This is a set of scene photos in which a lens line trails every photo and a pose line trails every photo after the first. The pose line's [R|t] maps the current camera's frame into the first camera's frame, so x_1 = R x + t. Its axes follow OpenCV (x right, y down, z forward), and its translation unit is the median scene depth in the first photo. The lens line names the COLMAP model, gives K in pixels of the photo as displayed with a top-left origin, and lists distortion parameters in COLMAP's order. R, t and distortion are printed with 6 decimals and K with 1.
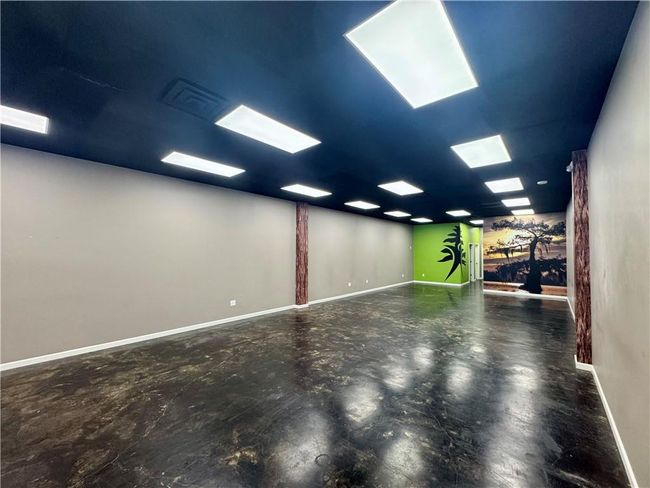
lens RADIAL K [[259.9, 0, 326.7], [0, 259.9, 246.4], [0, 0, 1]] dist [0.001708, -0.000033]
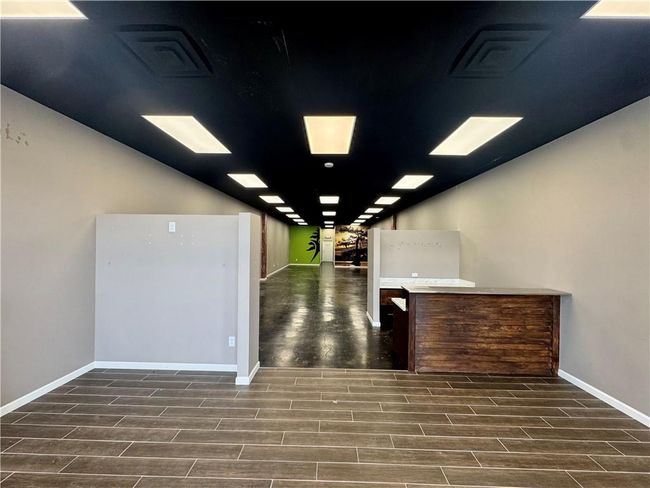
lens RADIAL K [[259.9, 0, 323.0], [0, 259.9, 243.0], [0, 0, 1]] dist [0.001708, -0.000033]
pose [[0.772503, 0.010319, 0.634928, -0.601768], [-0.023675, 0.999641, 0.012559, -0.008974], [-0.634570, -0.024734, 0.772470, -0.316260]]
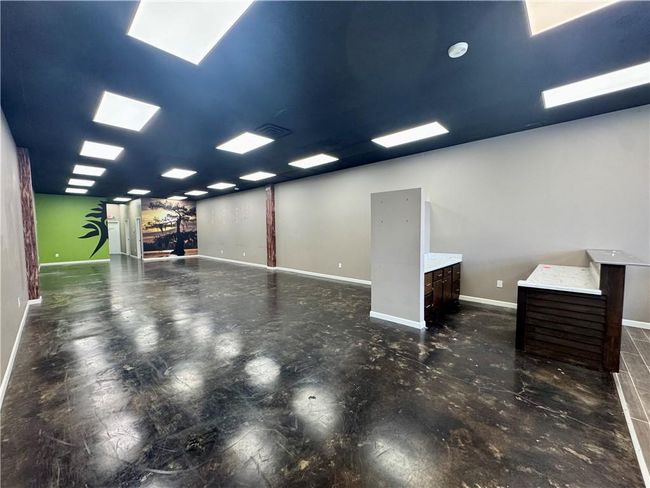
lens RADIAL K [[259.9, 0, 323.0], [0, 259.9, 245.9], [0, 0, 1]] dist [0.001708, -0.000033]
pose [[0.045079, -0.069649, 0.996553, -0.561668], [-0.009533, 0.997491, 0.070146, 0.017517], [-0.998938, -0.012662, 0.044302, 0.142392]]
